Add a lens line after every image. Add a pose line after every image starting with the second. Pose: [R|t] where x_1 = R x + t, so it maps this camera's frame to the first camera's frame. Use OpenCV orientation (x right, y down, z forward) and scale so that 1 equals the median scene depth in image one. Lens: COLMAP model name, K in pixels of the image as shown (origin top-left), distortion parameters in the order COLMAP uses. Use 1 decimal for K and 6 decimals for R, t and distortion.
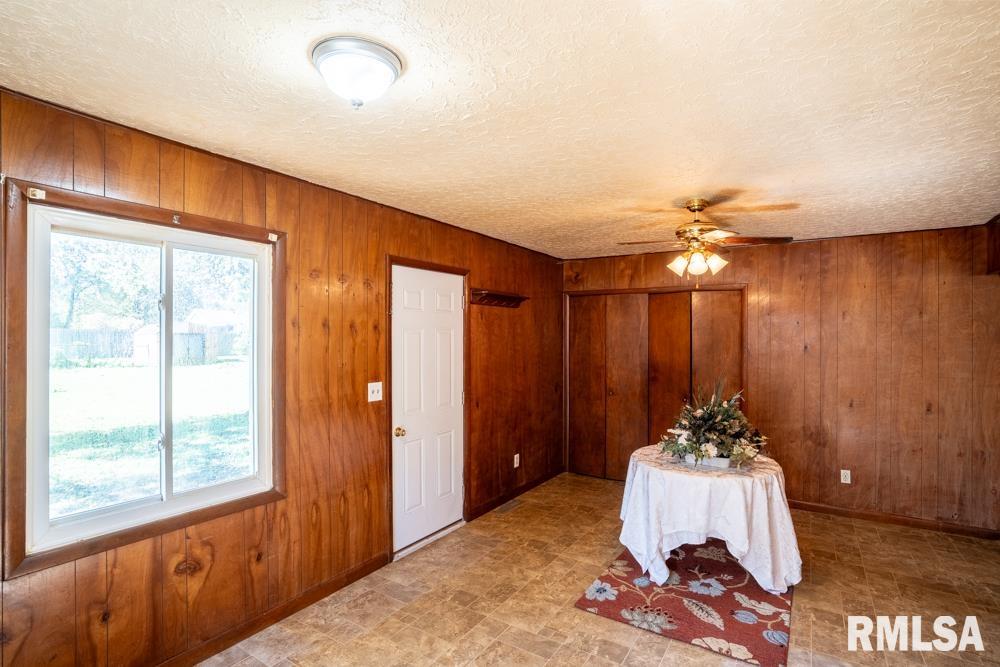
lens RADIAL K [[489.5, 0, 502.9], [0, 489.5, 339.0], [0, 0, 1]] dist [-0.027079, 0.003454]
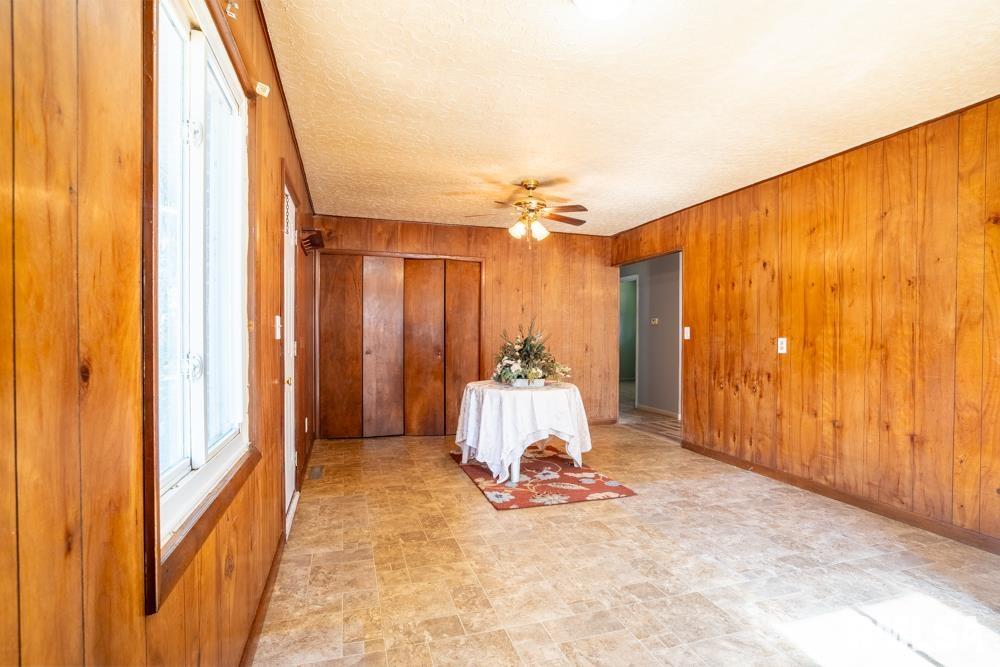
lens RADIAL K [[489.5, 0, 496.7], [0, 489.5, 333.2], [0, 0, 1]] dist [-0.027079, 0.003454]
pose [[0.649067, 0.003297, 0.760724, -0.618211], [-0.003399, 0.999993, -0.001434, 0.115613], [-0.760723, -0.001655, 0.649074, 0.218709]]
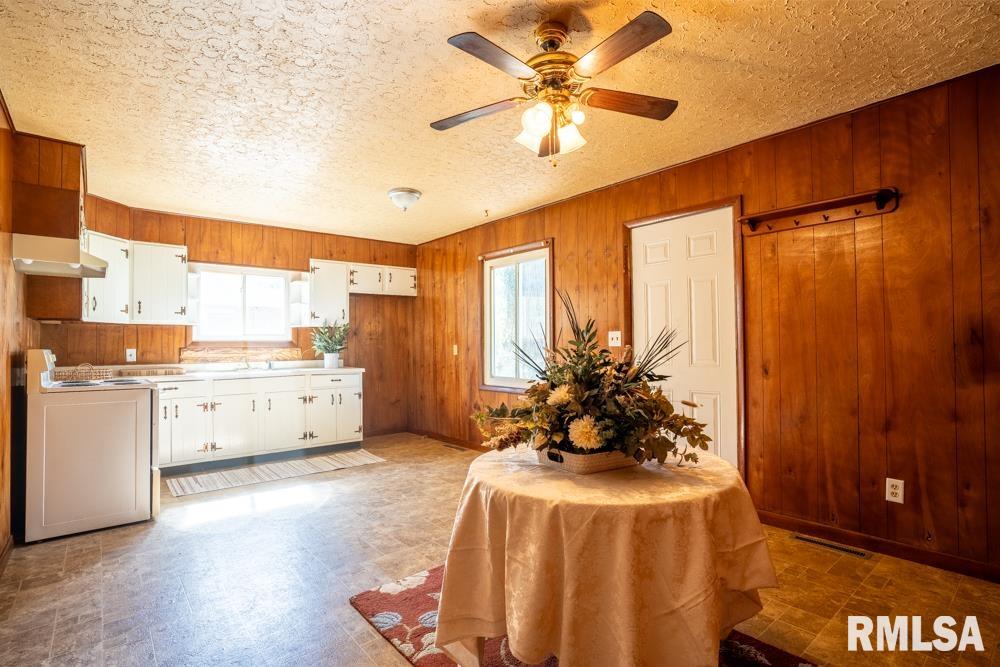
lens RADIAL K [[489.5, 0, 503.7], [0, 489.5, 335.0], [0, 0, 1]] dist [-0.027079, 0.003454]
pose [[-0.292670, -0.016879, -0.956065, 0.974050], [0.008627, 0.999757, -0.020292, 0.119157], [0.956175, -0.014187, -0.292453, 1.076714]]
